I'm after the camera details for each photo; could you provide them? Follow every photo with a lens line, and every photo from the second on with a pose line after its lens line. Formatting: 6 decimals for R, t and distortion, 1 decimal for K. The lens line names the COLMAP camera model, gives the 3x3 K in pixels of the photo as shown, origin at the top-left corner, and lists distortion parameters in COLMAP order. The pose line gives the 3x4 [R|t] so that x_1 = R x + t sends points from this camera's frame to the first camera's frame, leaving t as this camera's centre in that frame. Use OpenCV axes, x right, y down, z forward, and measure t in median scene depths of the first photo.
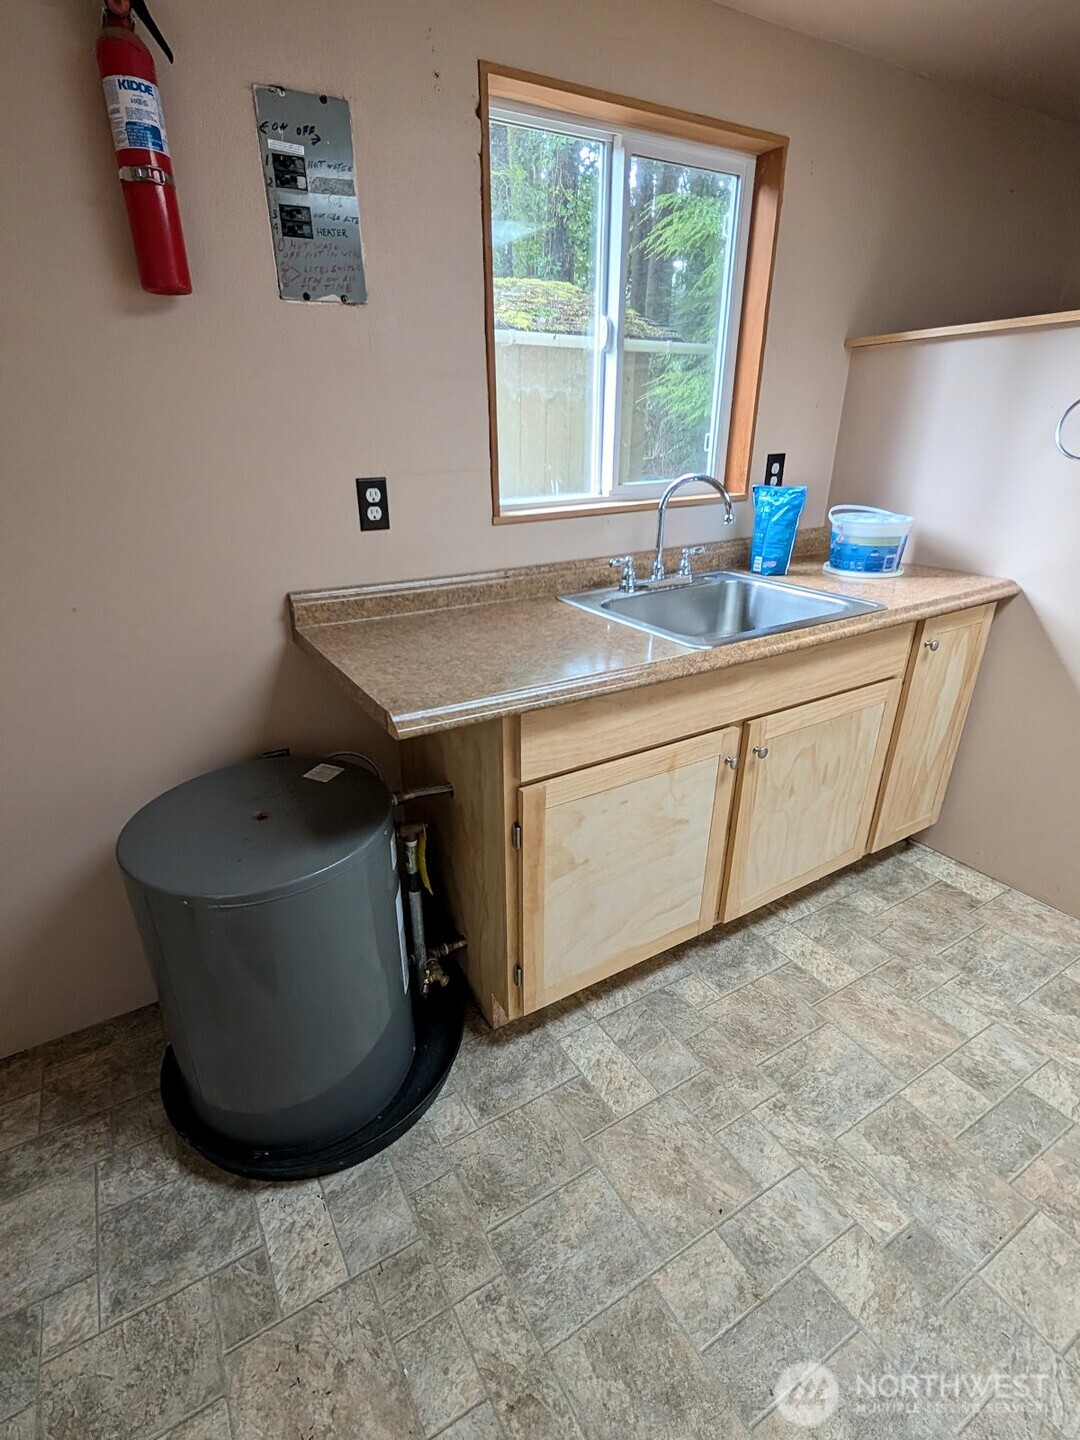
lens RADIAL K [[671.6, 0, 536.6], [0, 671.6, 721.5], [0, 0, 1]] dist [-0.001606, 0.000874]
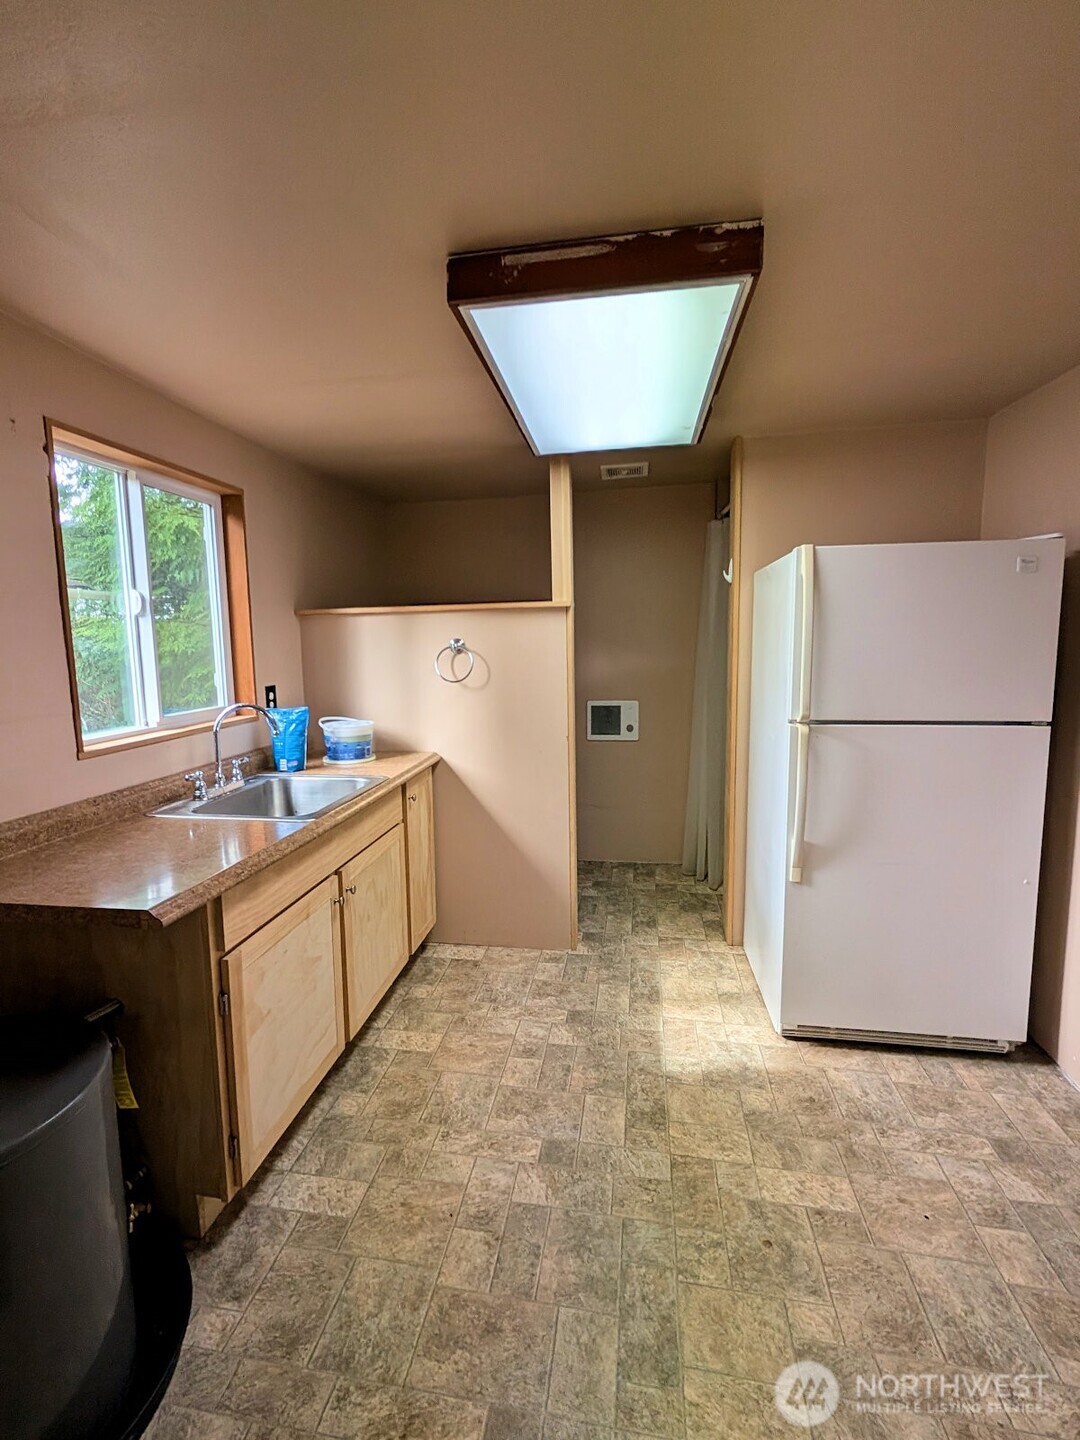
lens RADIAL K [[671.6, 0, 536.0], [0, 671.6, 722.1], [0, 0, 1]] dist [-0.001606, 0.000874]
pose [[0.624639, -0.086531, 0.776105, -0.459883], [0.318036, 0.935876, -0.151622, 0.052161], [-0.713218, 0.341538, 0.612105, -0.222339]]
